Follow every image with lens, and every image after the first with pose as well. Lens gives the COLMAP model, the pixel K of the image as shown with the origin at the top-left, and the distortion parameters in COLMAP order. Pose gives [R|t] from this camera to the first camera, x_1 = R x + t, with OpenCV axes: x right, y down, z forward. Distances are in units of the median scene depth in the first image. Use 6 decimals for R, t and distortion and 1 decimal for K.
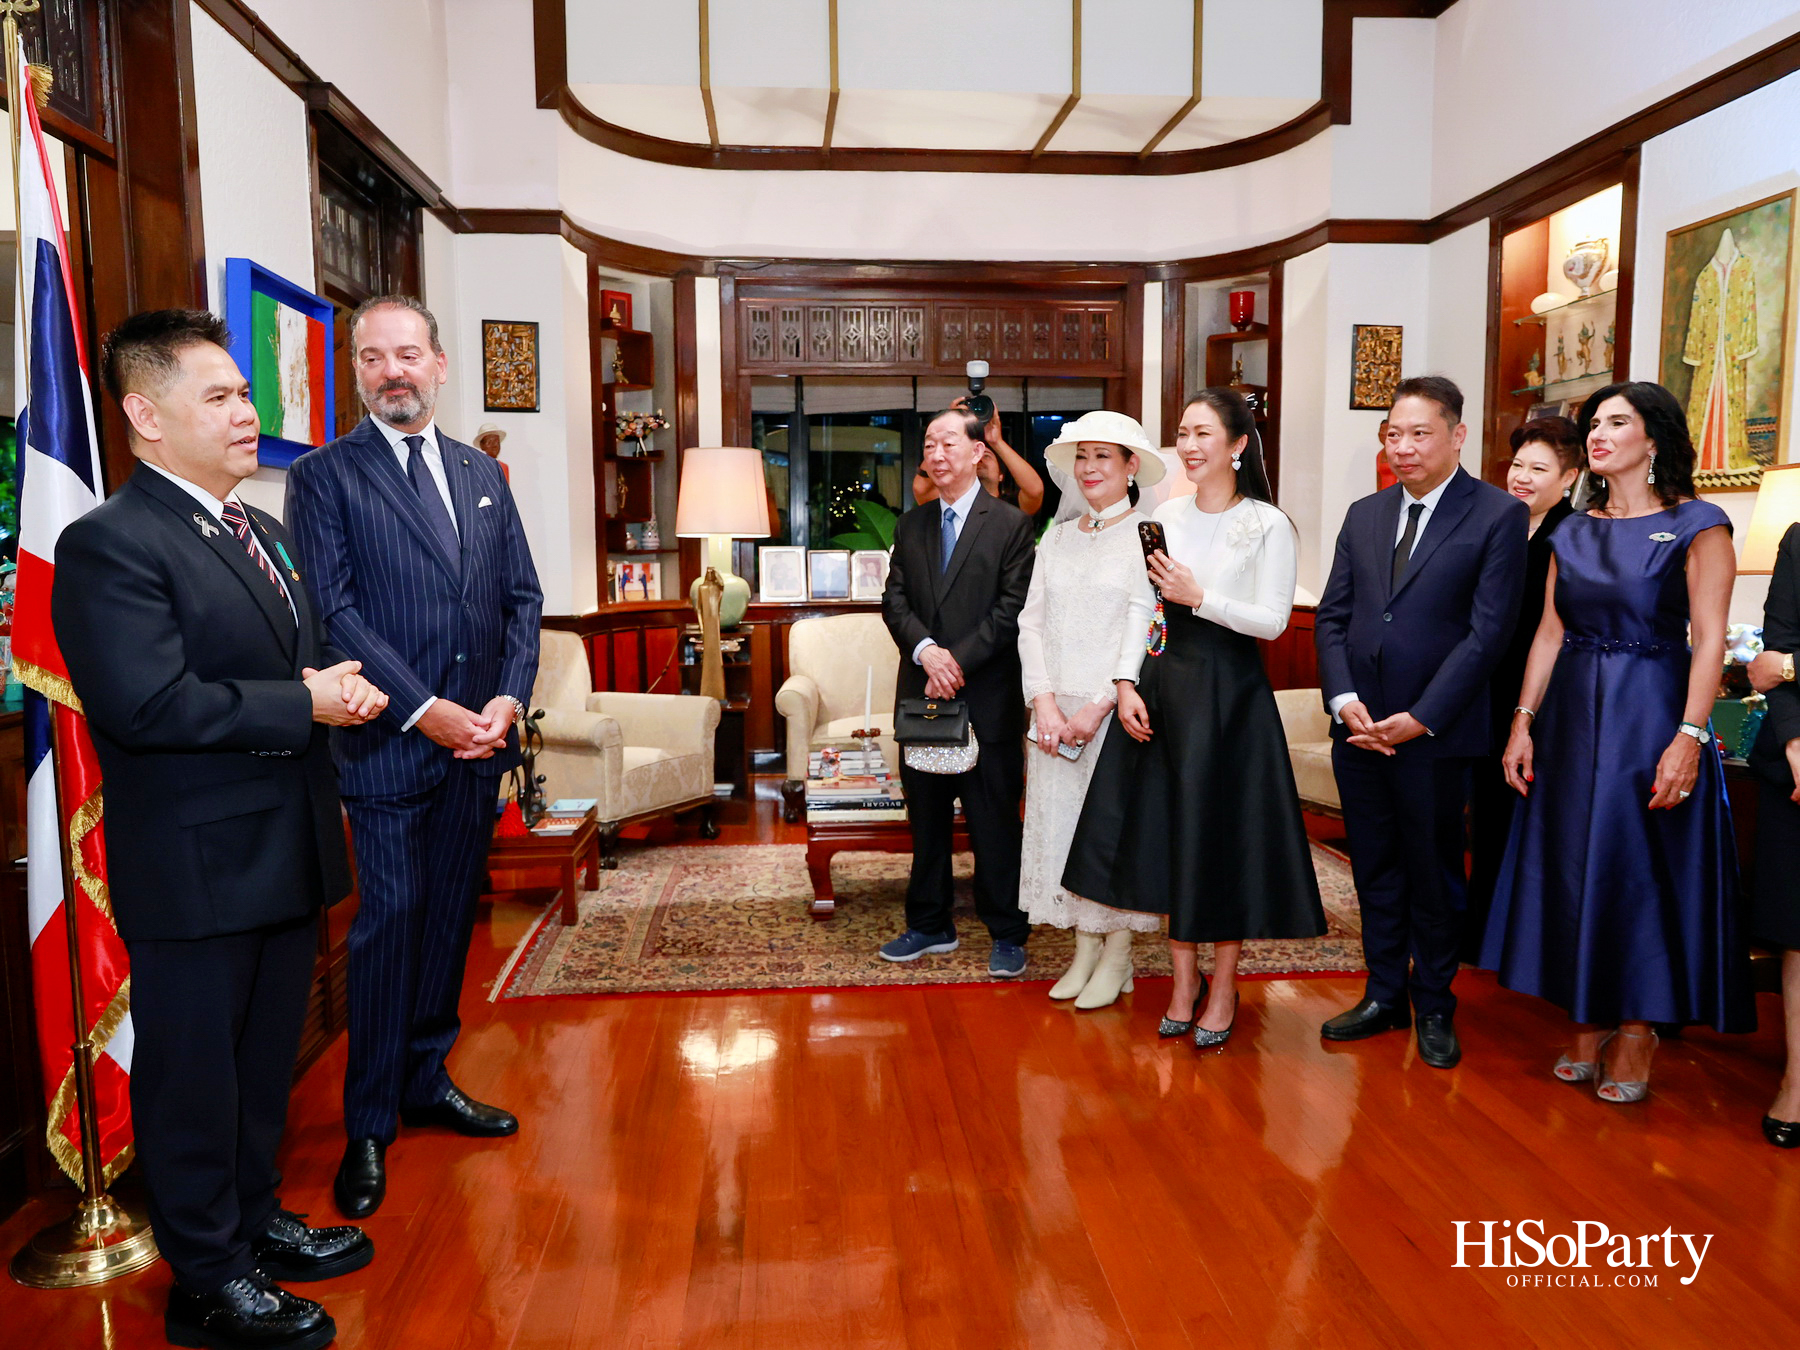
lens RADIAL K [[1458.9, 0, 878.8], [0, 1458.9, 680.1], [0, 0, 1]] dist [0.032922, 0.008612]
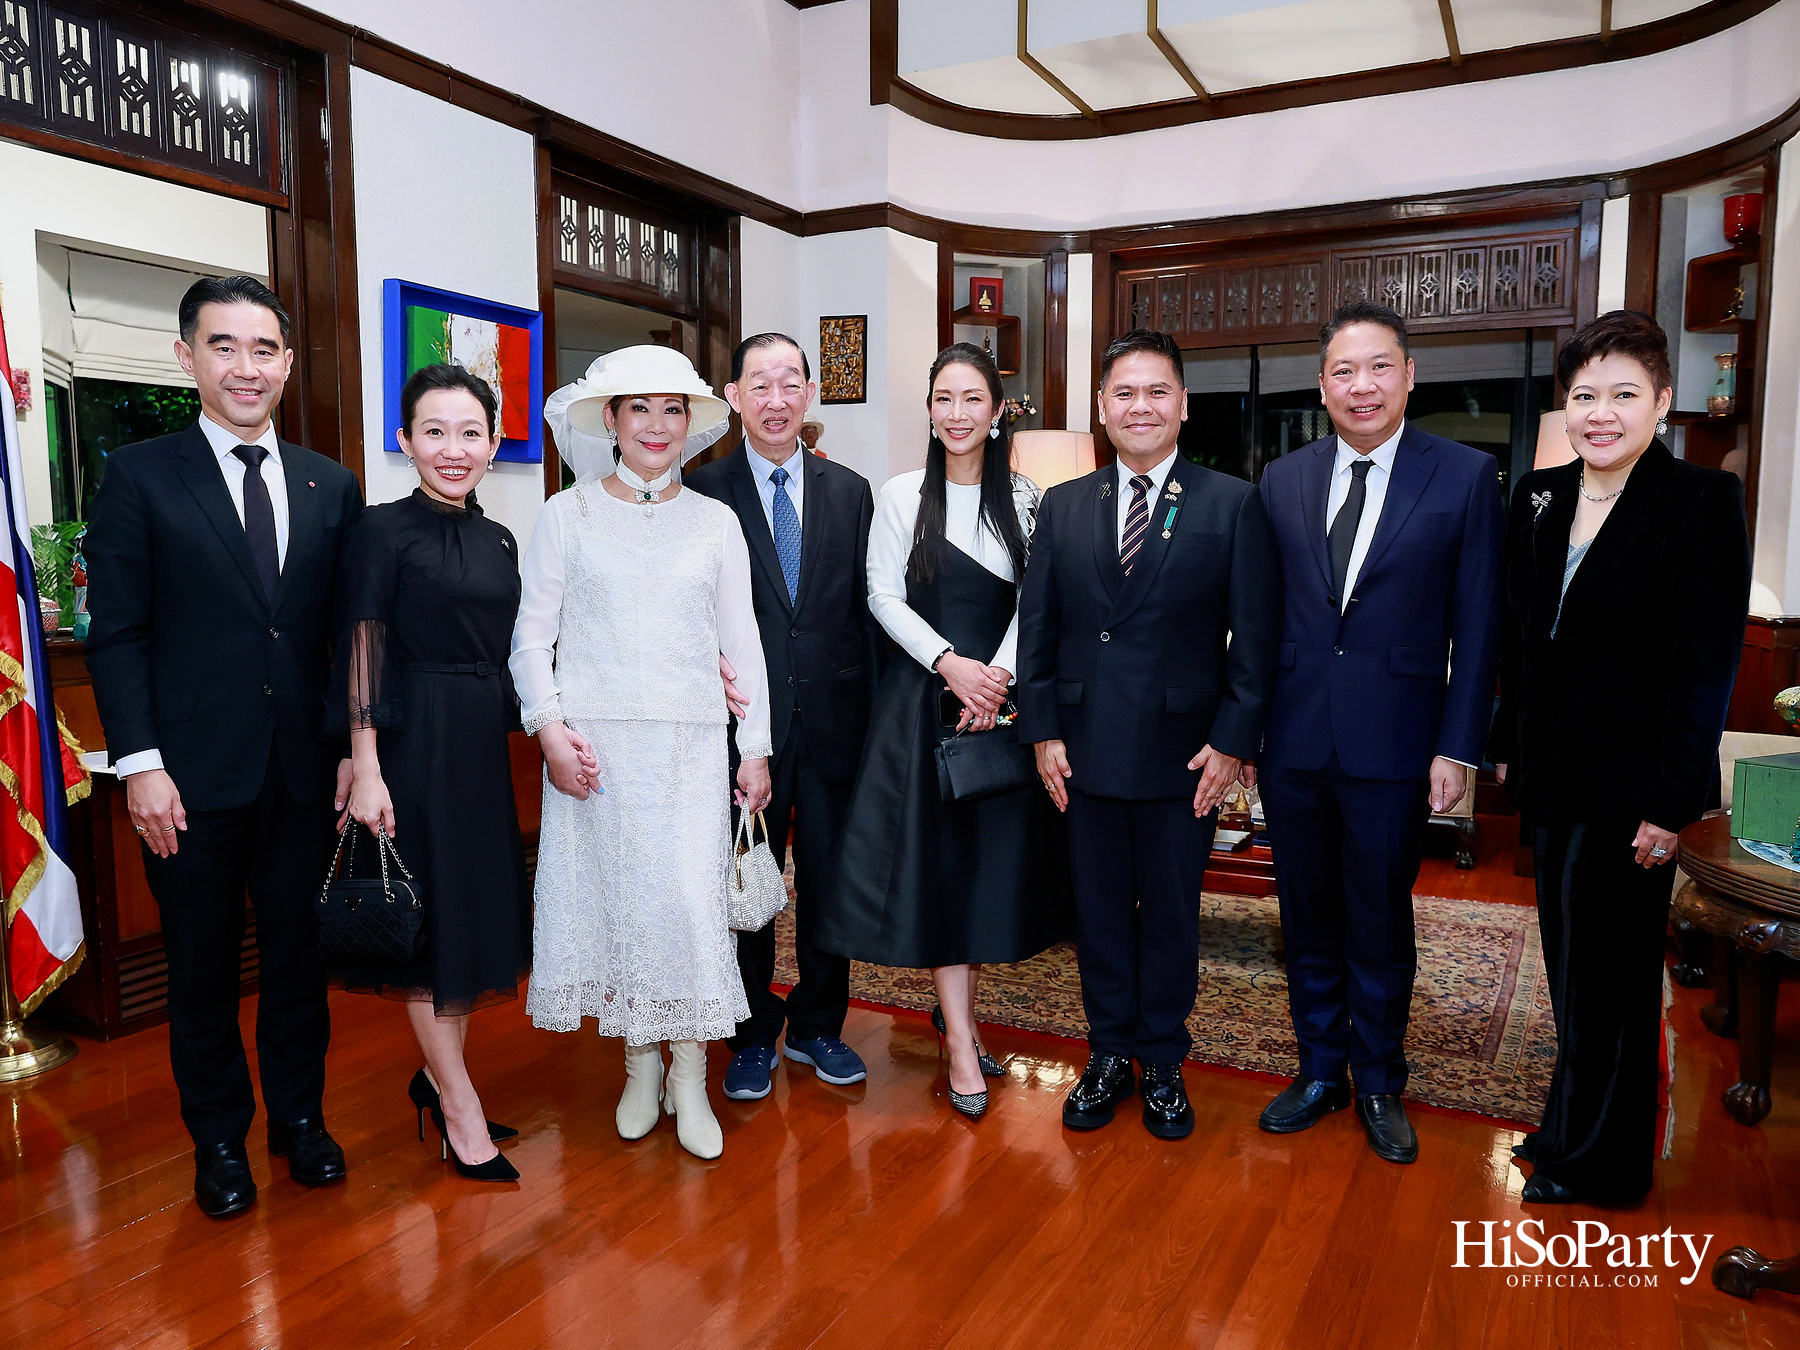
lens RADIAL K [[1458.9, 0, 878.8], [0, 1458.9, 680.1], [0, 0, 1]] dist [0.032922, 0.008612]
pose [[0.834873, 0.057619, -0.547418, 0.335300], [-0.060588, 0.998083, 0.012651, -0.002042], [0.547098, 0.022605, 0.836763, 0.146716]]
